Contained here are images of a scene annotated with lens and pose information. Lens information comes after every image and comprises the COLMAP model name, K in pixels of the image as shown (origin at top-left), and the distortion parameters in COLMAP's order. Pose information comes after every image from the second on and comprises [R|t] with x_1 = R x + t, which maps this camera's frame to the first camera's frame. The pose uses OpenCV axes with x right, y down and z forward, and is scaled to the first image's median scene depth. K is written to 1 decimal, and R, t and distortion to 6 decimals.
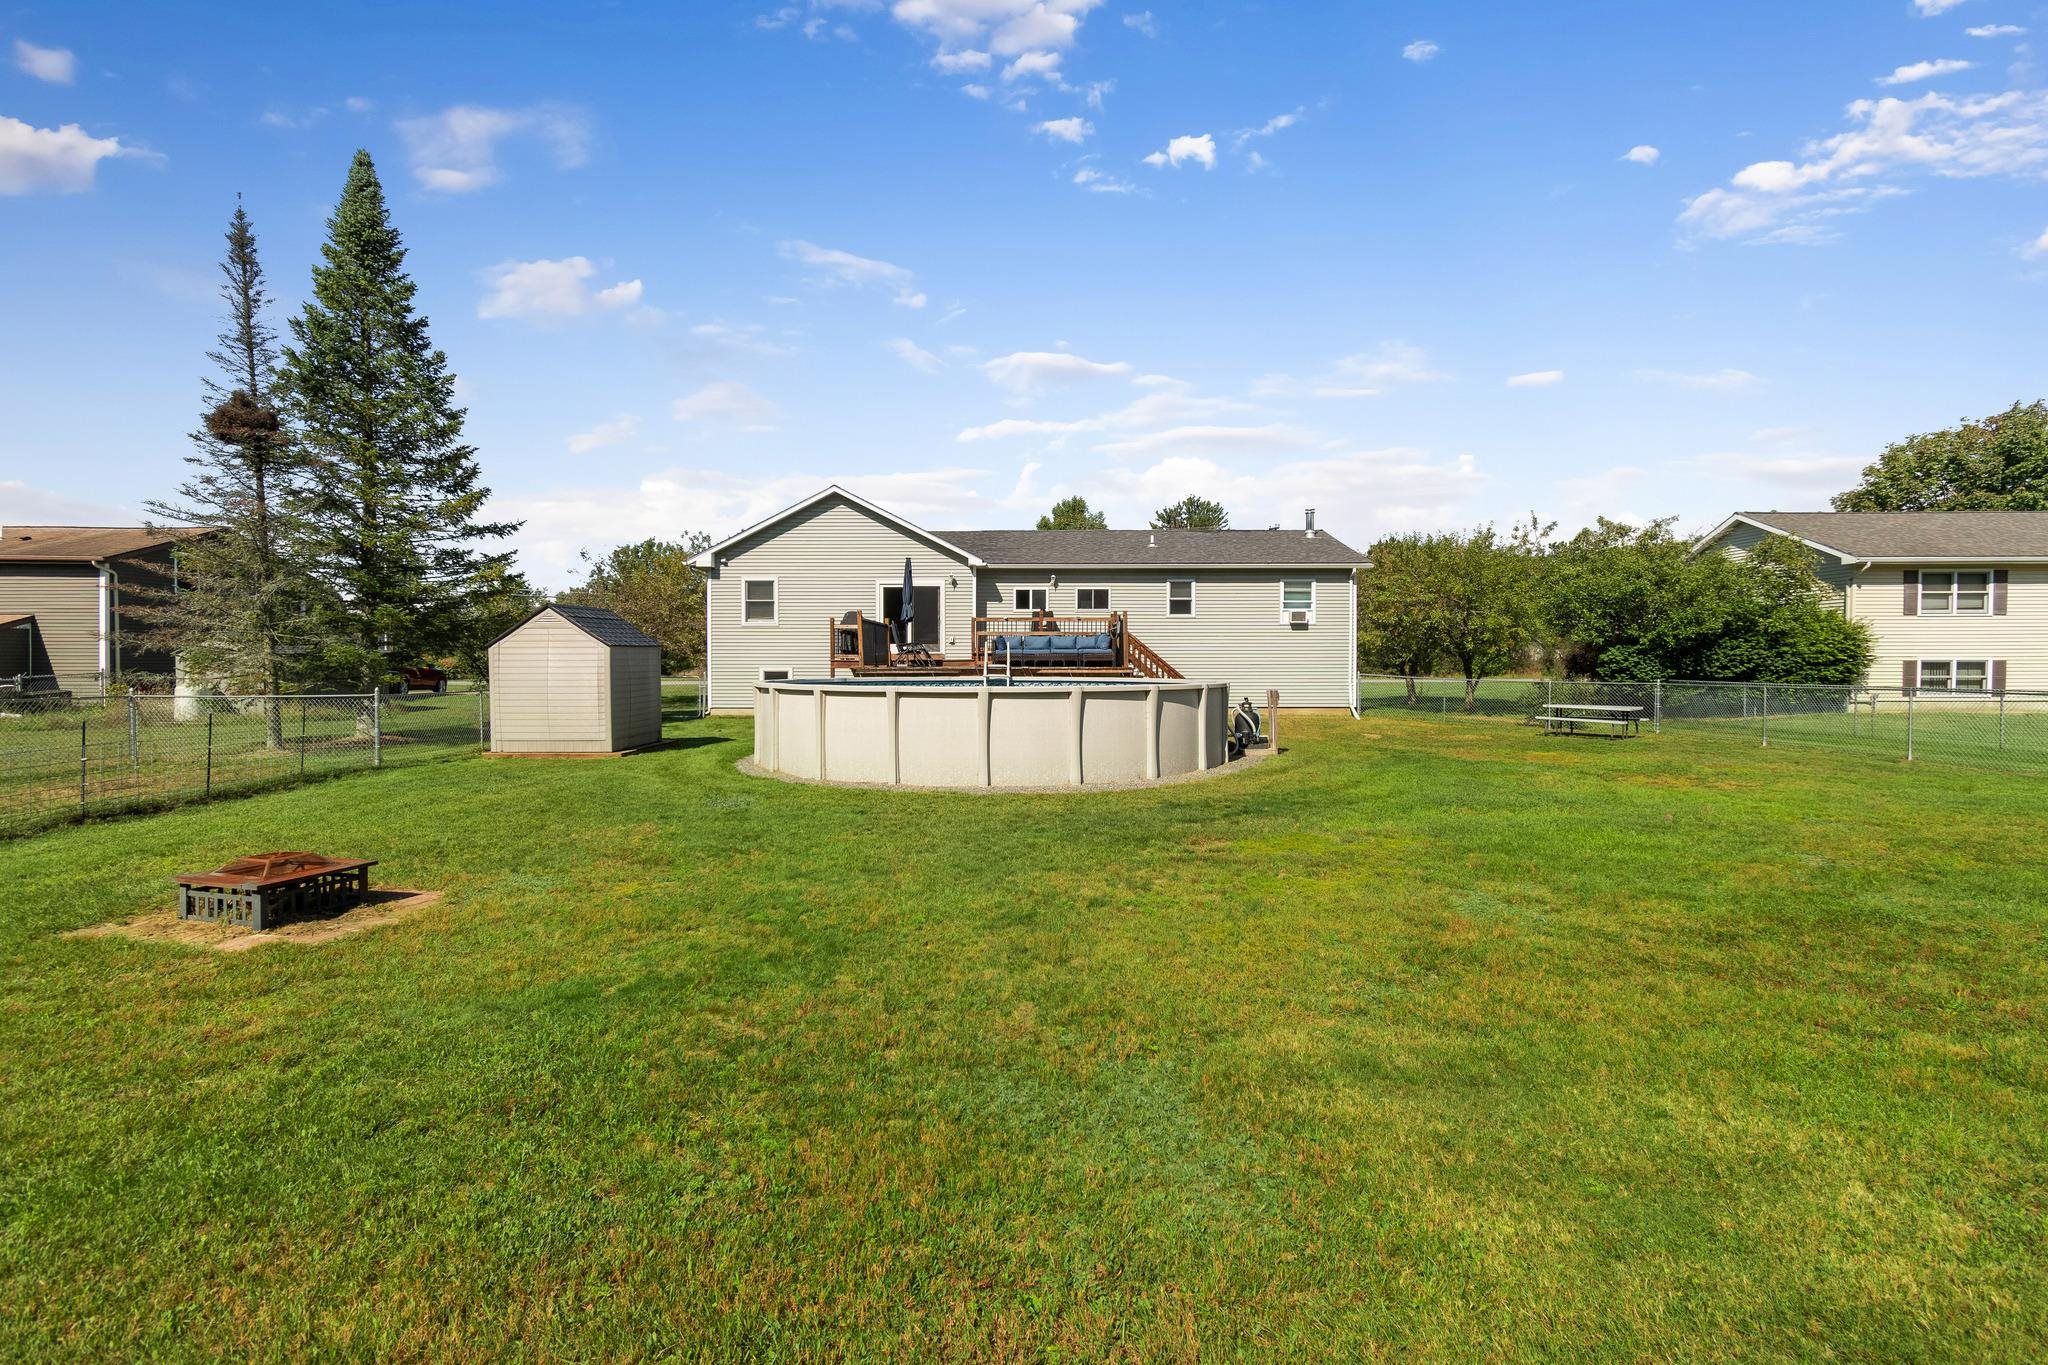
lens RADIAL K [[916.3, 0, 1016.7], [0, 916.3, 653.1], [0, 0, 1]] dist [-0.001399, -0.001738]
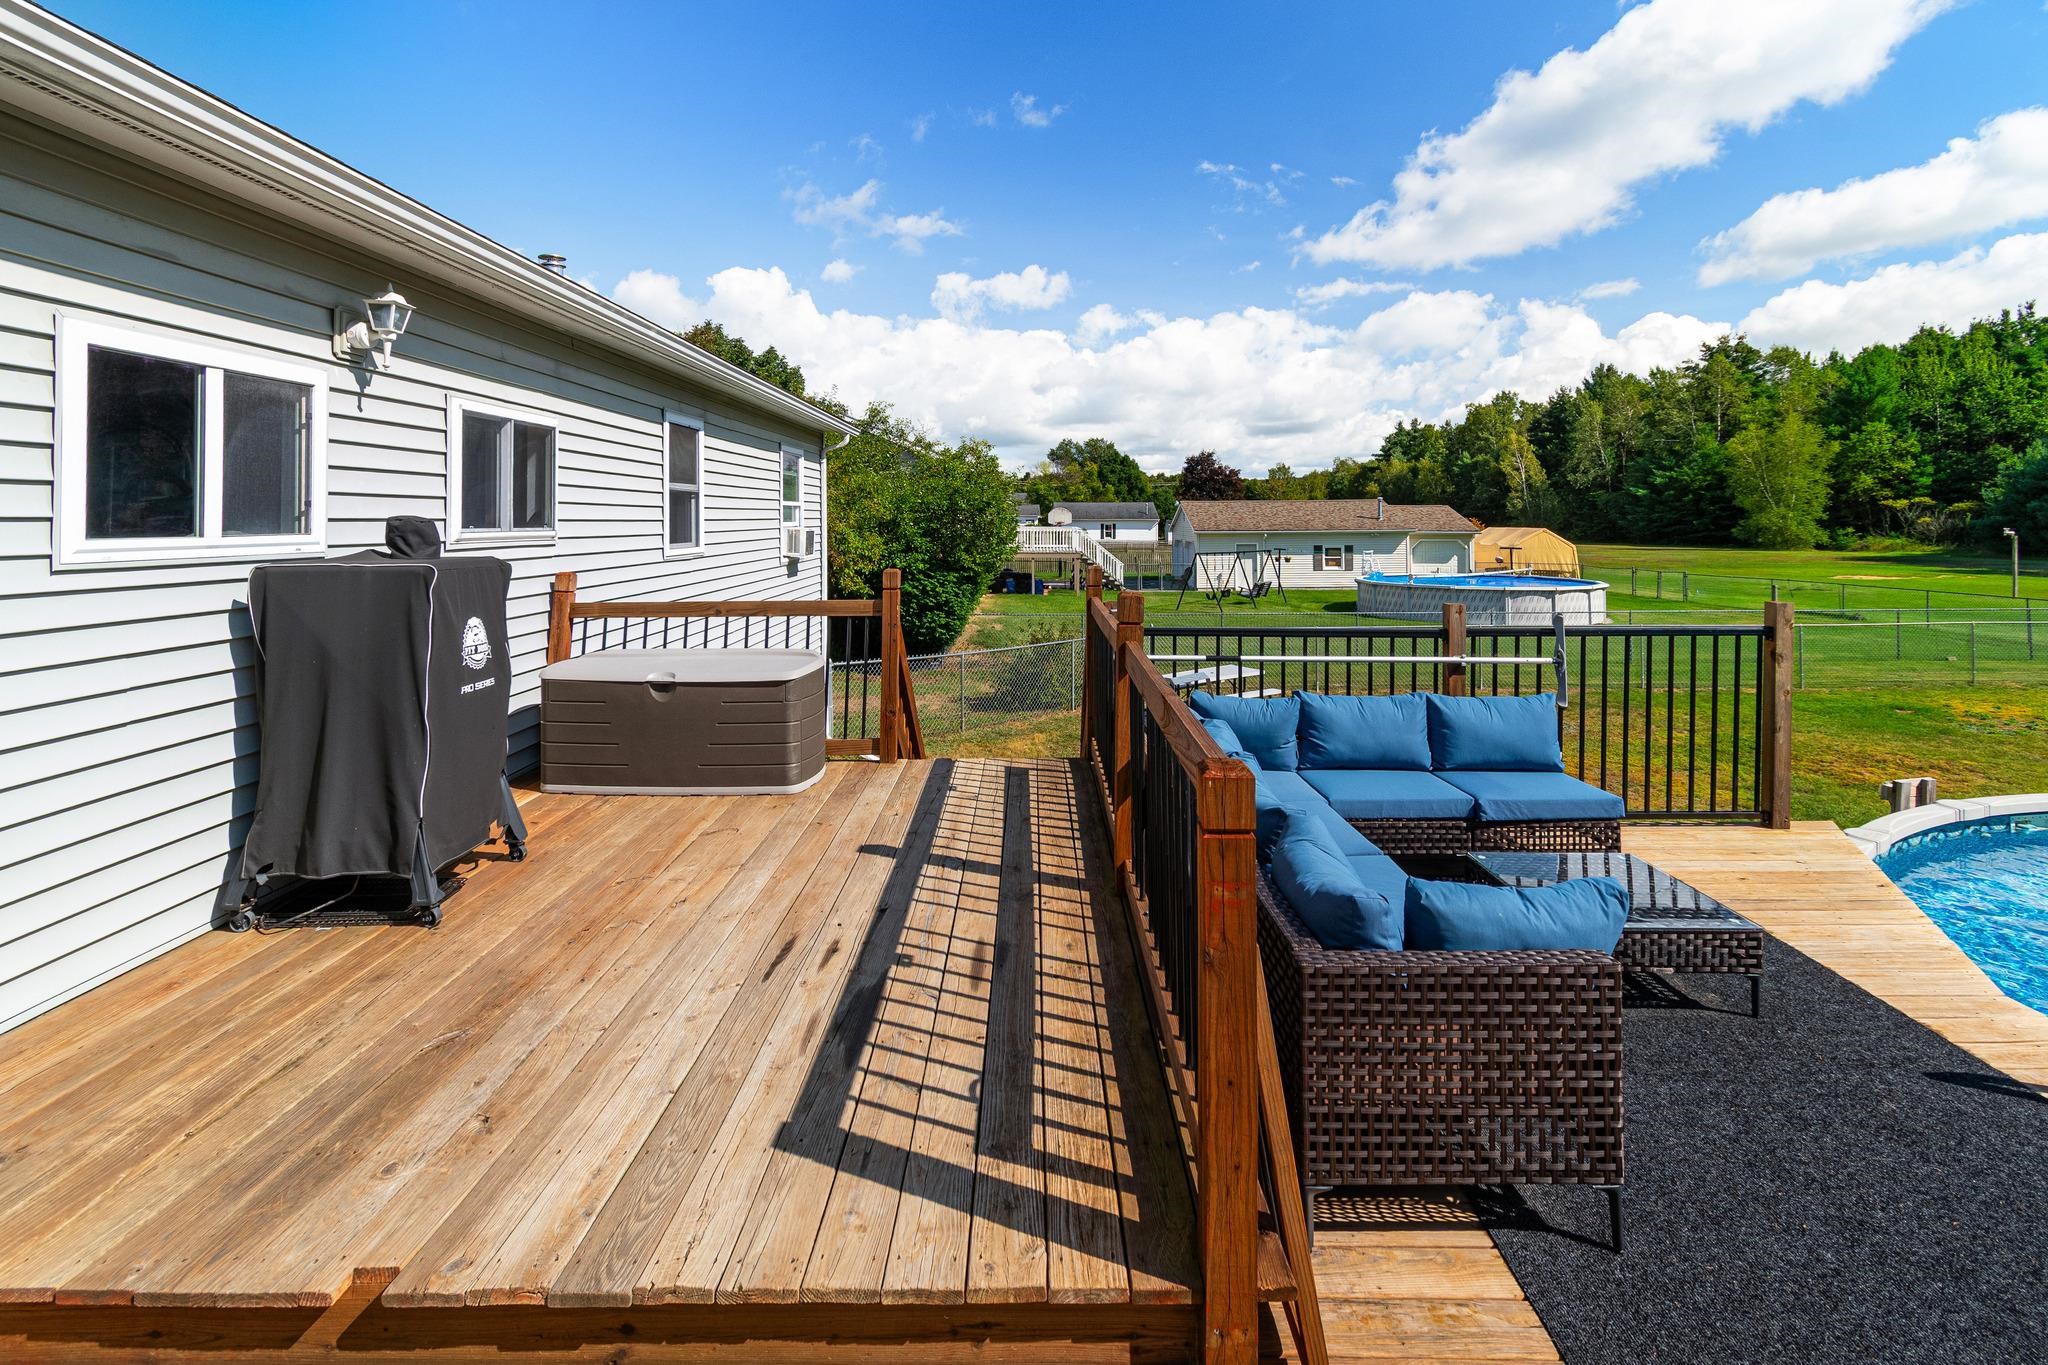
lens RADIAL K [[947.1, 0, 1012.3], [0, 947.1, 520.1], [0, 0, 1]] dist [-0.000336, -0.001025]
pose [[0.003489, -0.002381, 0.999991, -0.106205], [-0.003716, 0.999990, 0.002394, -0.051500], [-0.999987, -0.003724, 0.003480, 0.916297]]
